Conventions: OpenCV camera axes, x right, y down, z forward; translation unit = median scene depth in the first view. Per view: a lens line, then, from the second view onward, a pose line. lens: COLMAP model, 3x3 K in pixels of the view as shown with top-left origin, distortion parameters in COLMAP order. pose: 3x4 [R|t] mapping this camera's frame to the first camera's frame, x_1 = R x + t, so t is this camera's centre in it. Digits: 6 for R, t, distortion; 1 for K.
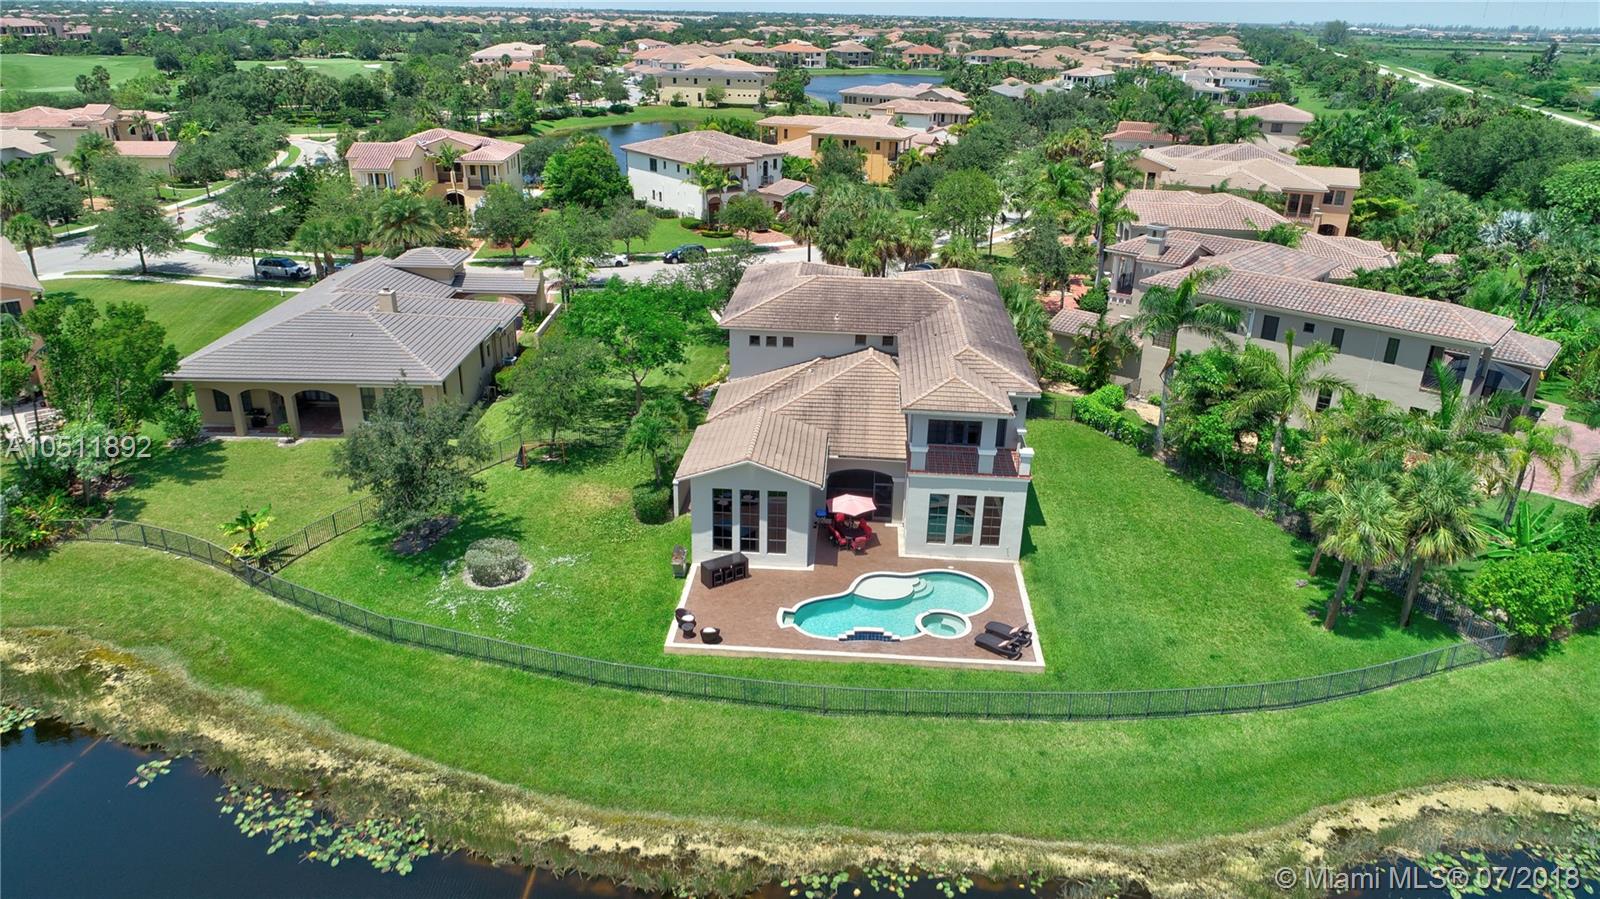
lens RADIAL K [[1071.5, 0, 800.0], [0, 1071.5, 449.5], [0, 0, 1]] dist [-0.007063, 0.002891]
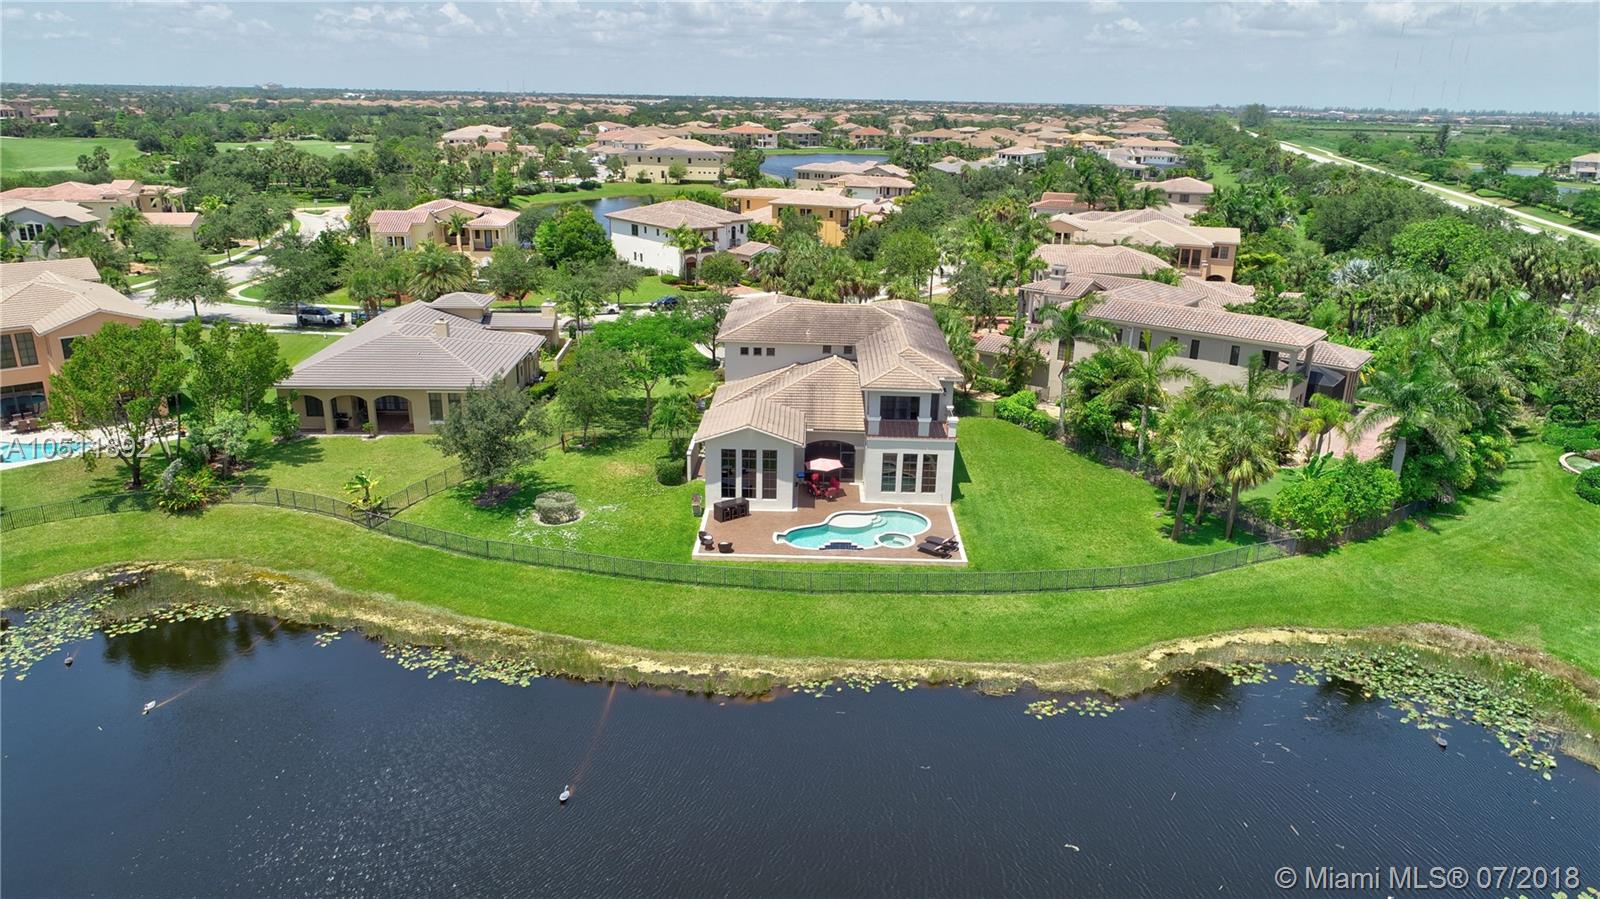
lens RADIAL K [[1071.5, 0, 800.0], [0, 1071.5, 449.5], [0, 0, 1]] dist [-0.007063, 0.002891]
pose [[0.998931, -0.014357, 0.043941, -0.032353], [0.017349, 0.997502, -0.068473, 0.099783], [-0.042848, 0.069163, 0.996685, -0.260556]]
